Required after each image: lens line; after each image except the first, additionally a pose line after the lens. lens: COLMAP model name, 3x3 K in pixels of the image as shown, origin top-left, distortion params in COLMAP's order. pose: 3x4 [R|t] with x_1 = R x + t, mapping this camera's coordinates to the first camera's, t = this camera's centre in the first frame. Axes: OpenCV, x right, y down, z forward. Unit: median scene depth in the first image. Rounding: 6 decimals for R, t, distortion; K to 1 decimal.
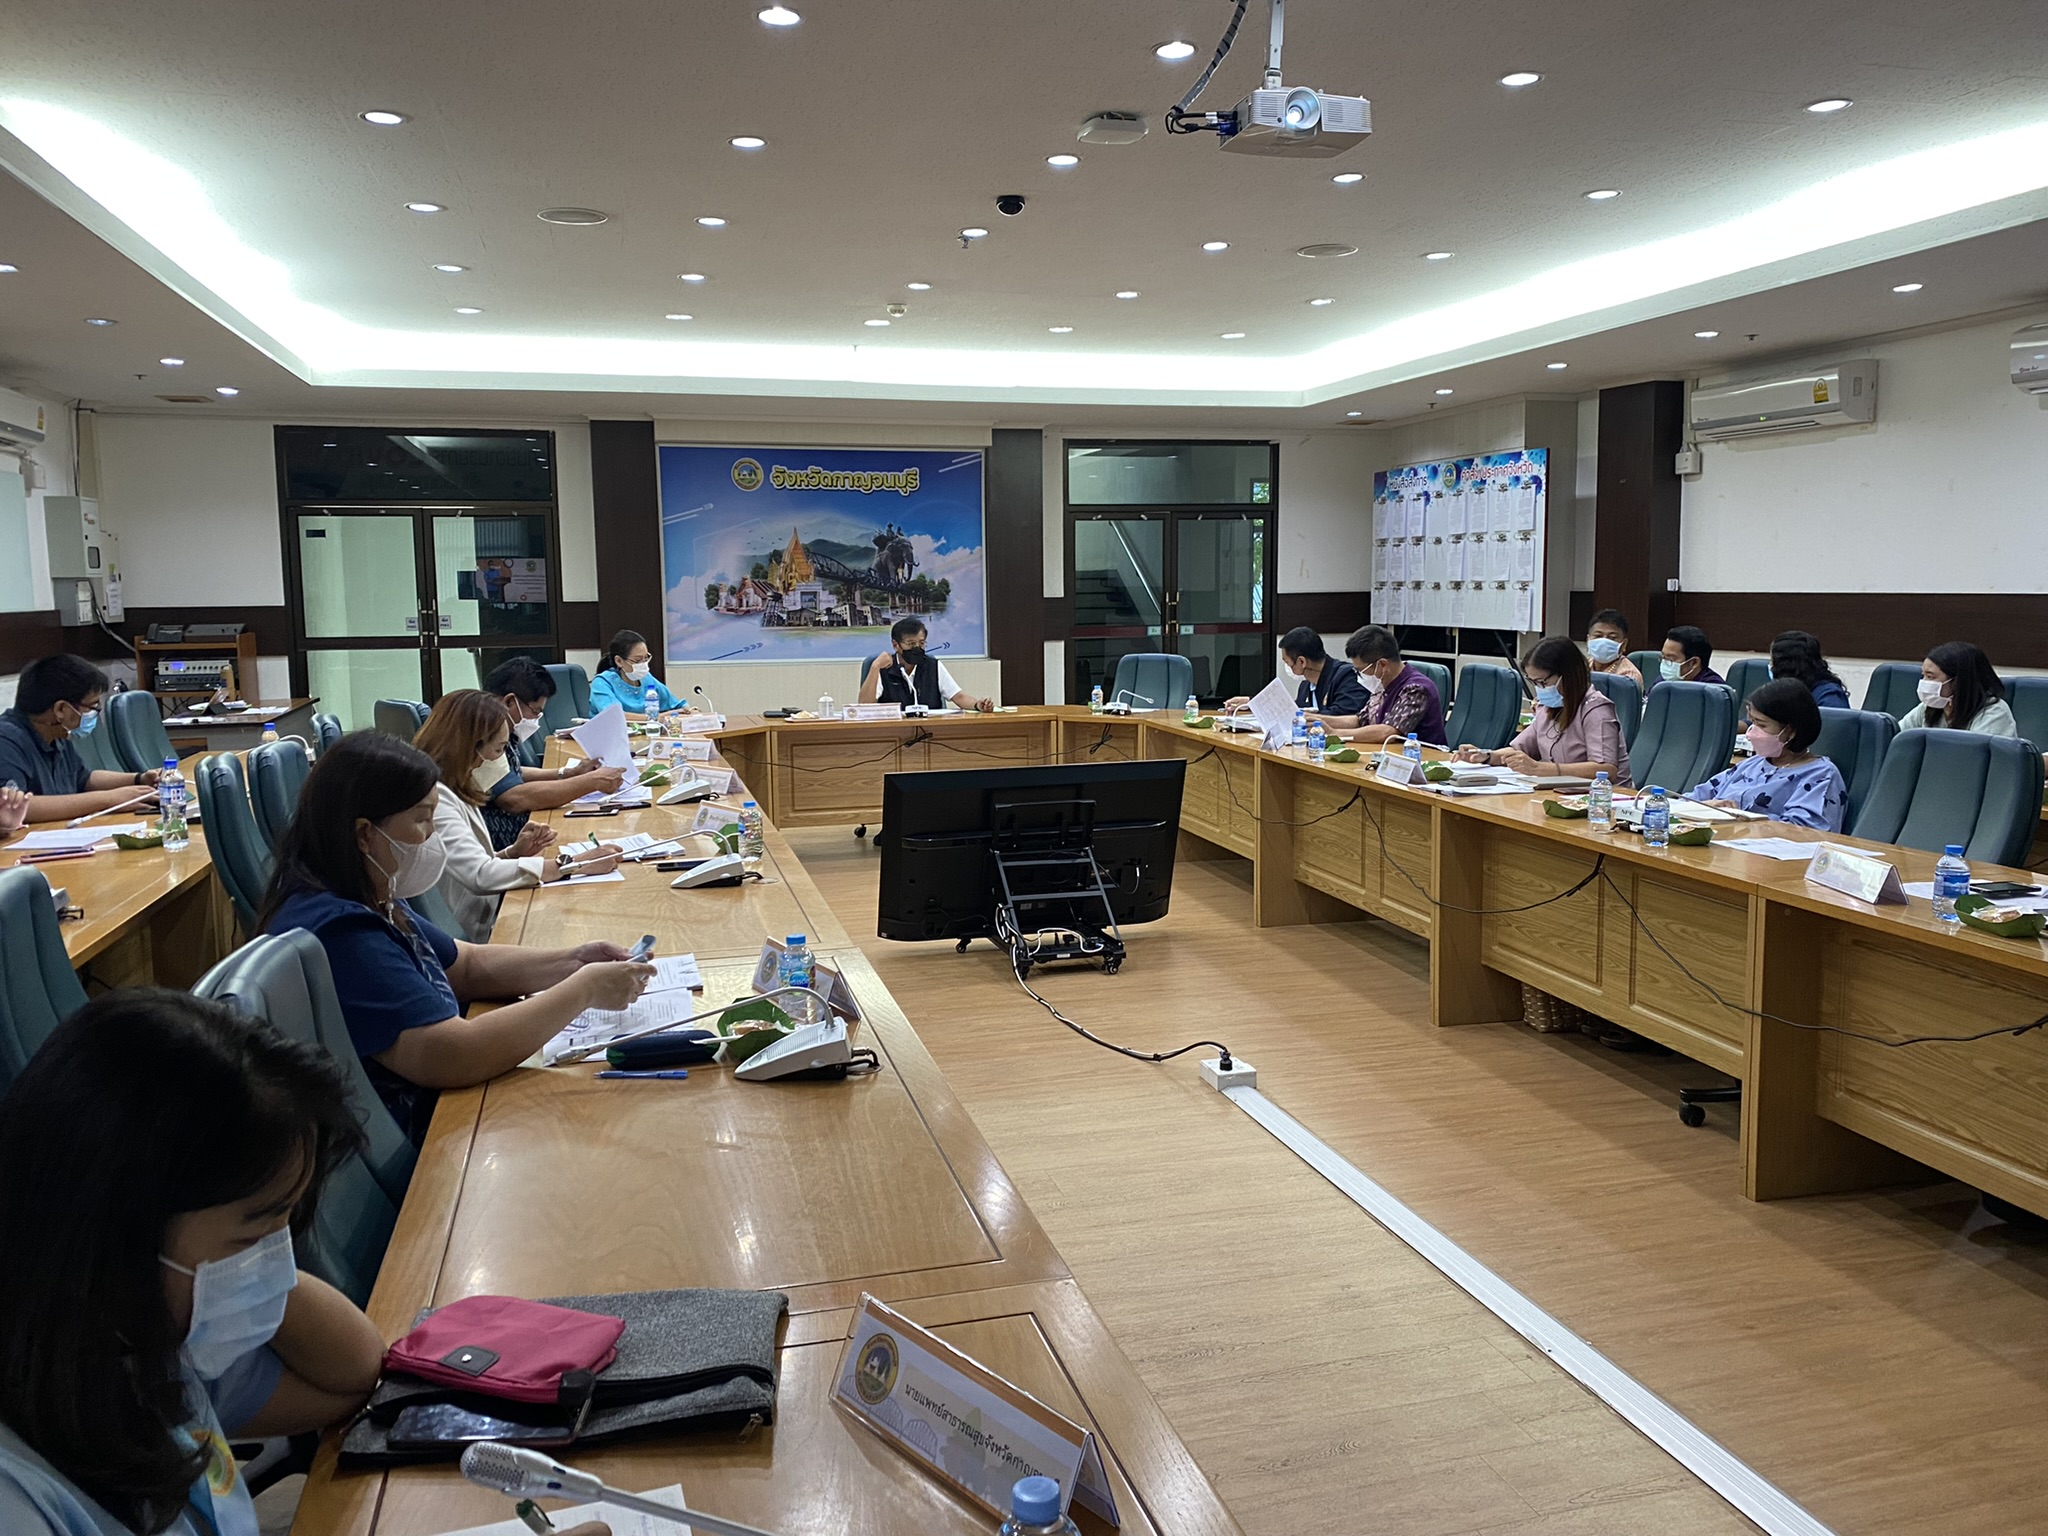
lens RADIAL K [[1556.9, 0, 1028.9], [0, 1556.9, 756.3], [0, 0, 1]] dist [0.124360, -0.268698]
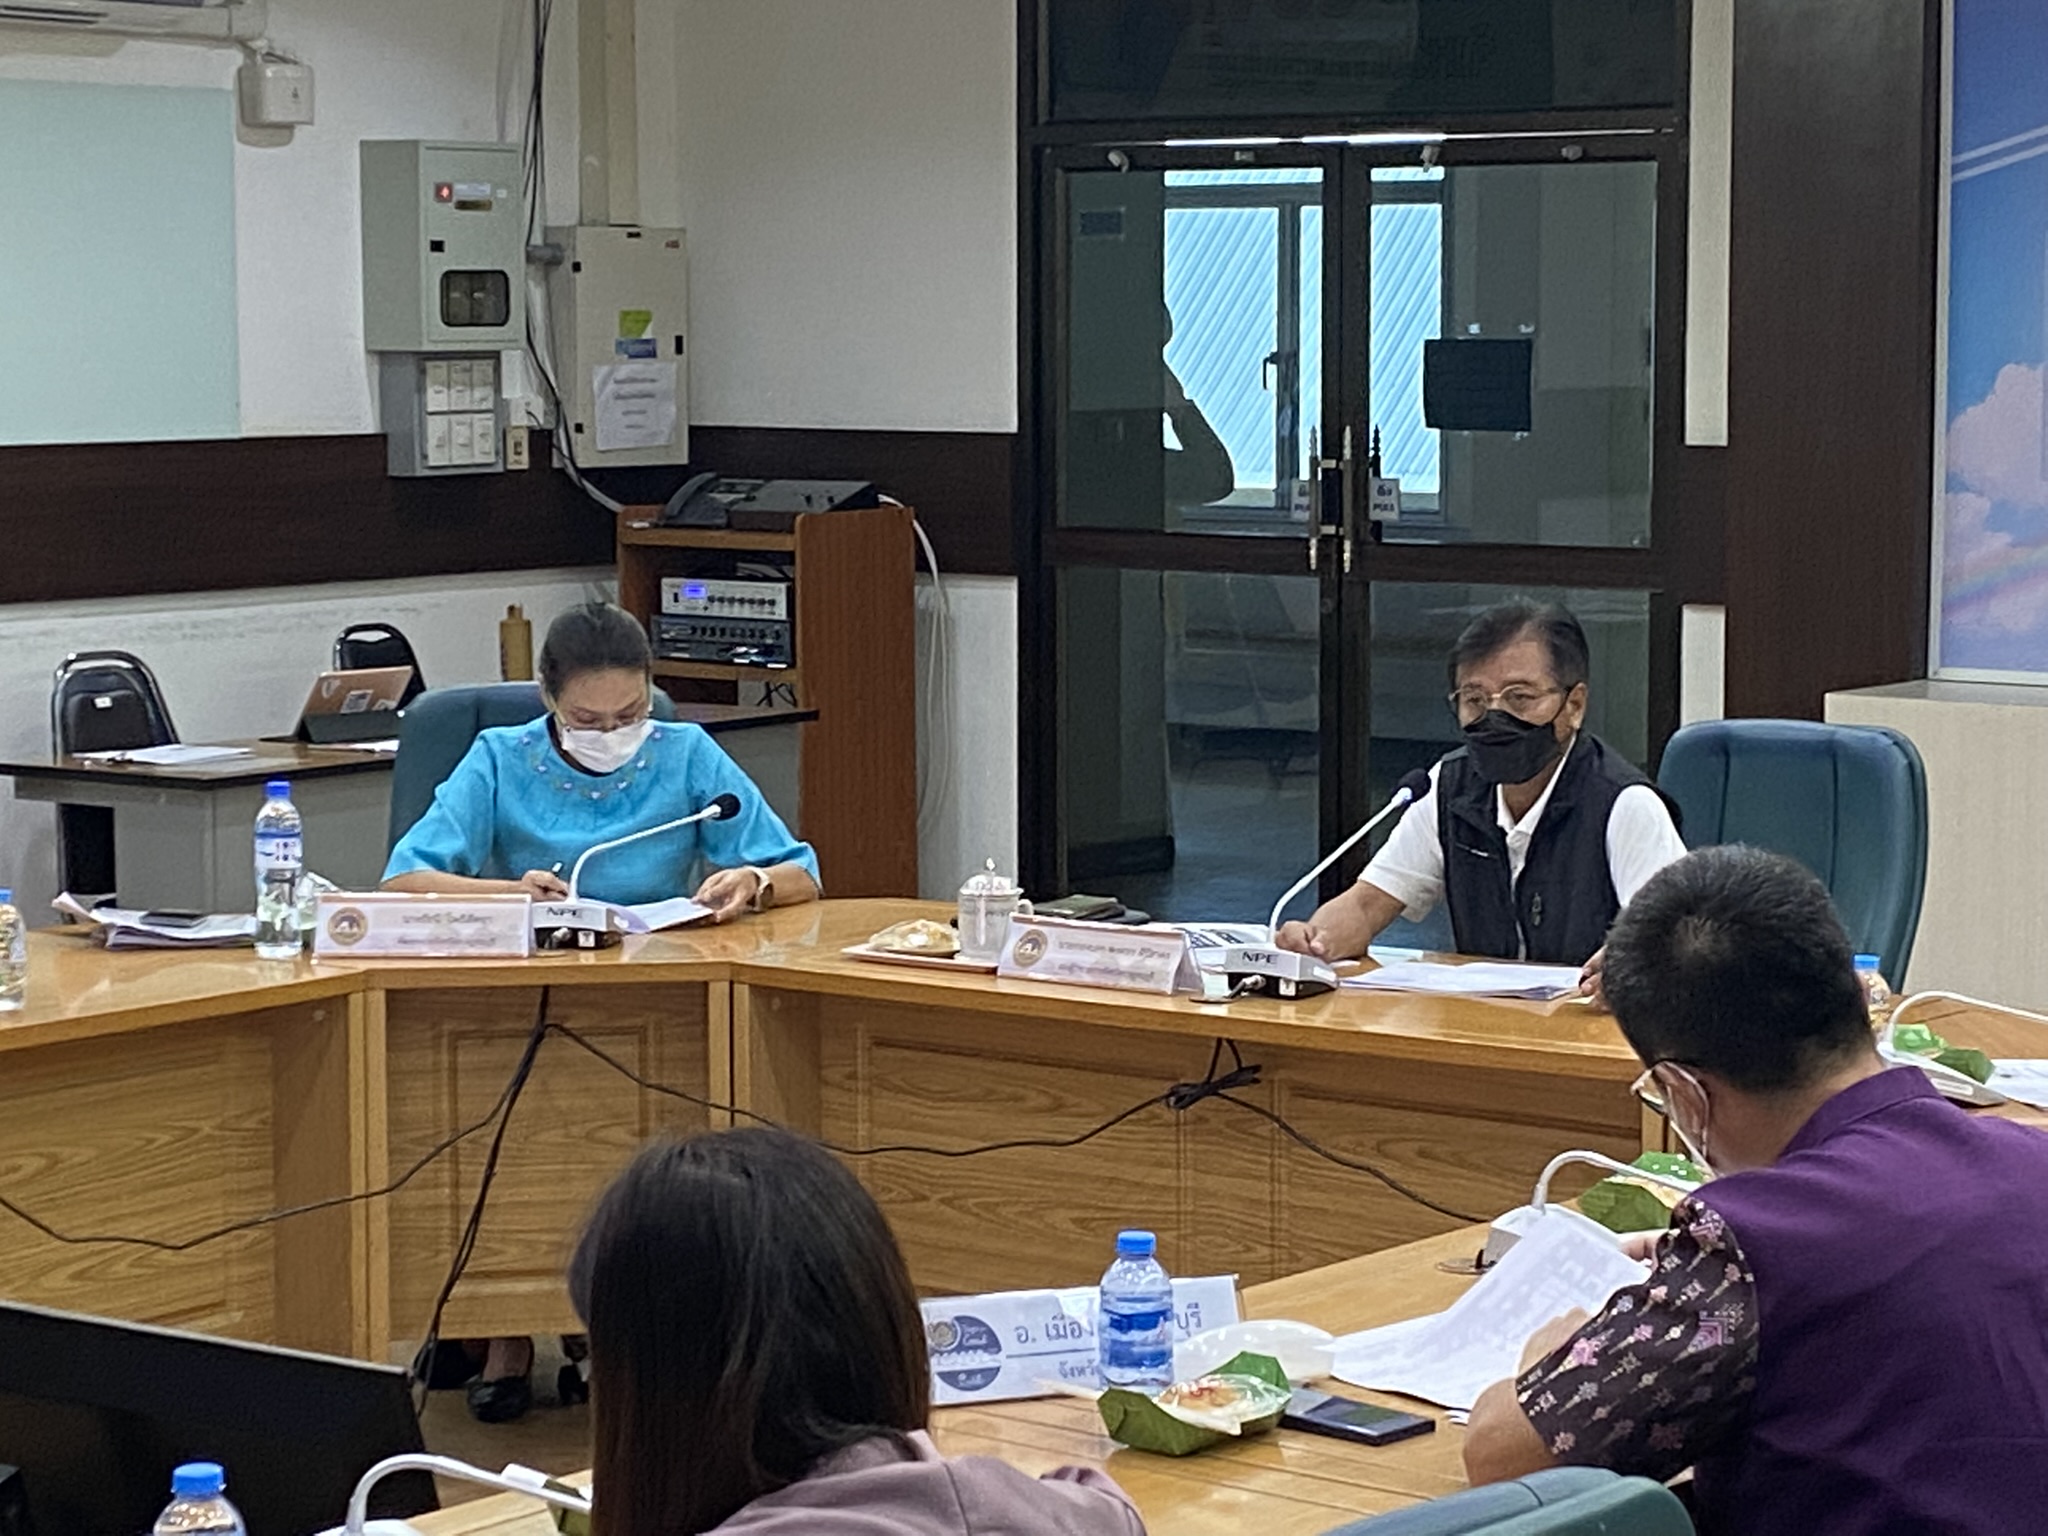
lens RADIAL K [[4833.0, 0, 1024.0], [0, 4833.0, 768.0], [0, 0, 1]] dist [0.126074, 0.489934]
pose [[0.598007, 0.089095, -0.796523, 0.386002], [-0.094727, 0.994694, 0.040143, -0.065924], [0.795873, 0.051446, 0.603274, 0.370425]]
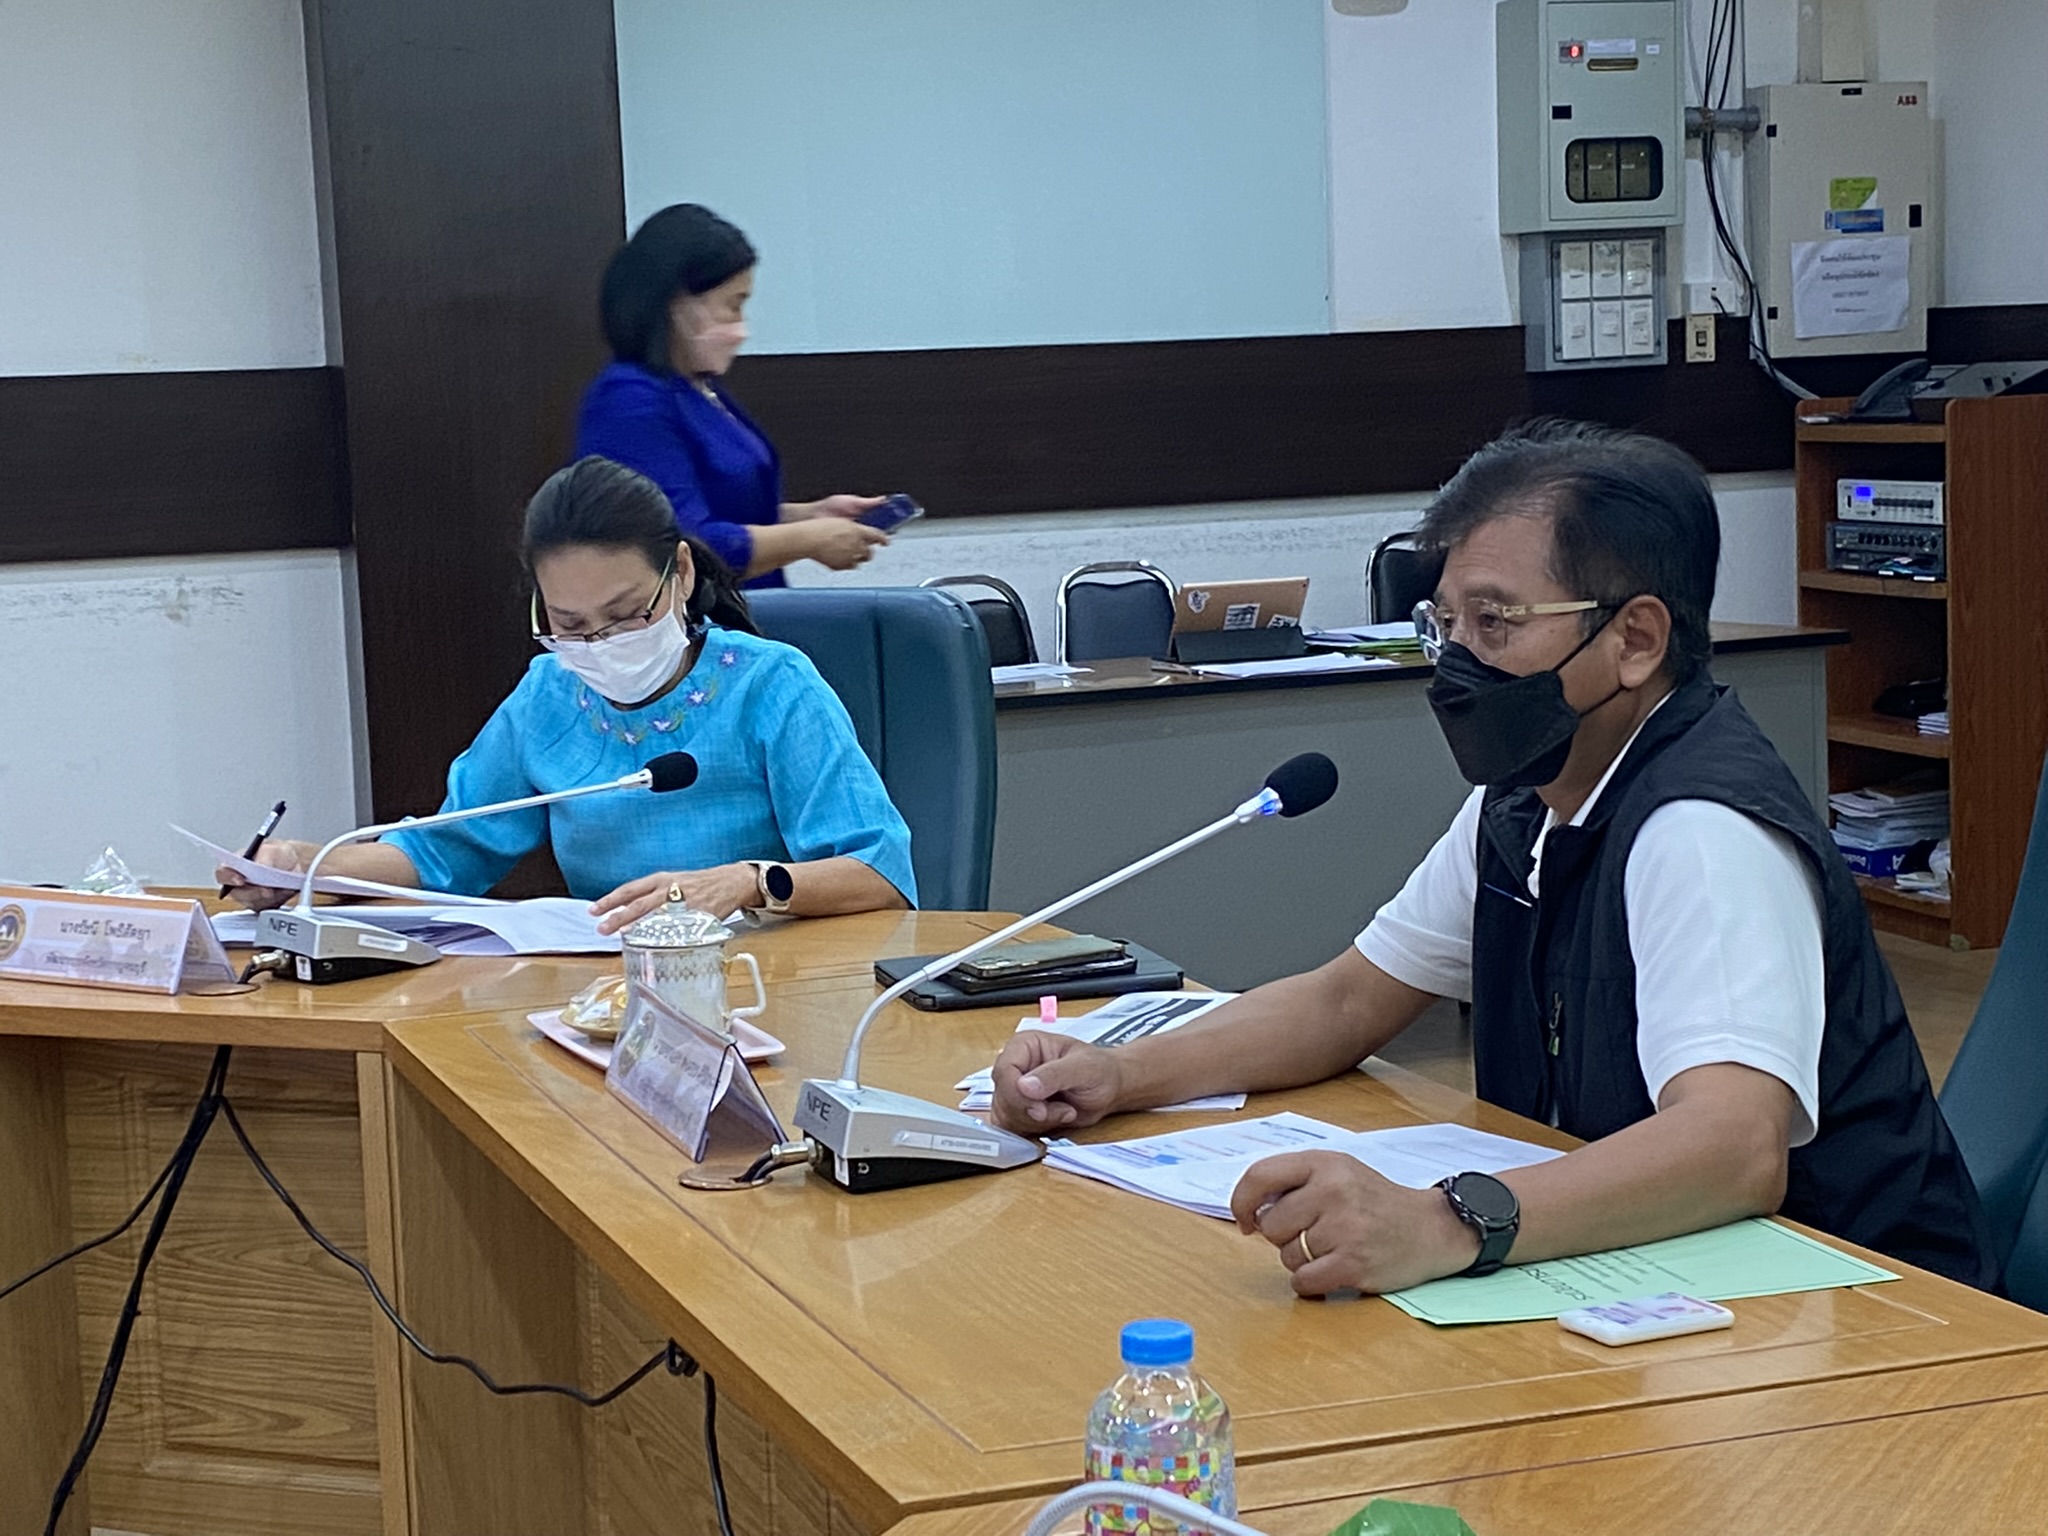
lens RADIAL K [[3572.6, 0, 996.9], [0, 3572.6, 764.2], [0, 0, 1]] dist [0.186467, -0.365051]
pose [[0.082421, 0.121995, -0.989103, 0.167889], [-0.075538, 0.990389, 0.115859, -0.071286], [0.993731, 0.065165, 0.090845, 0.730052]]
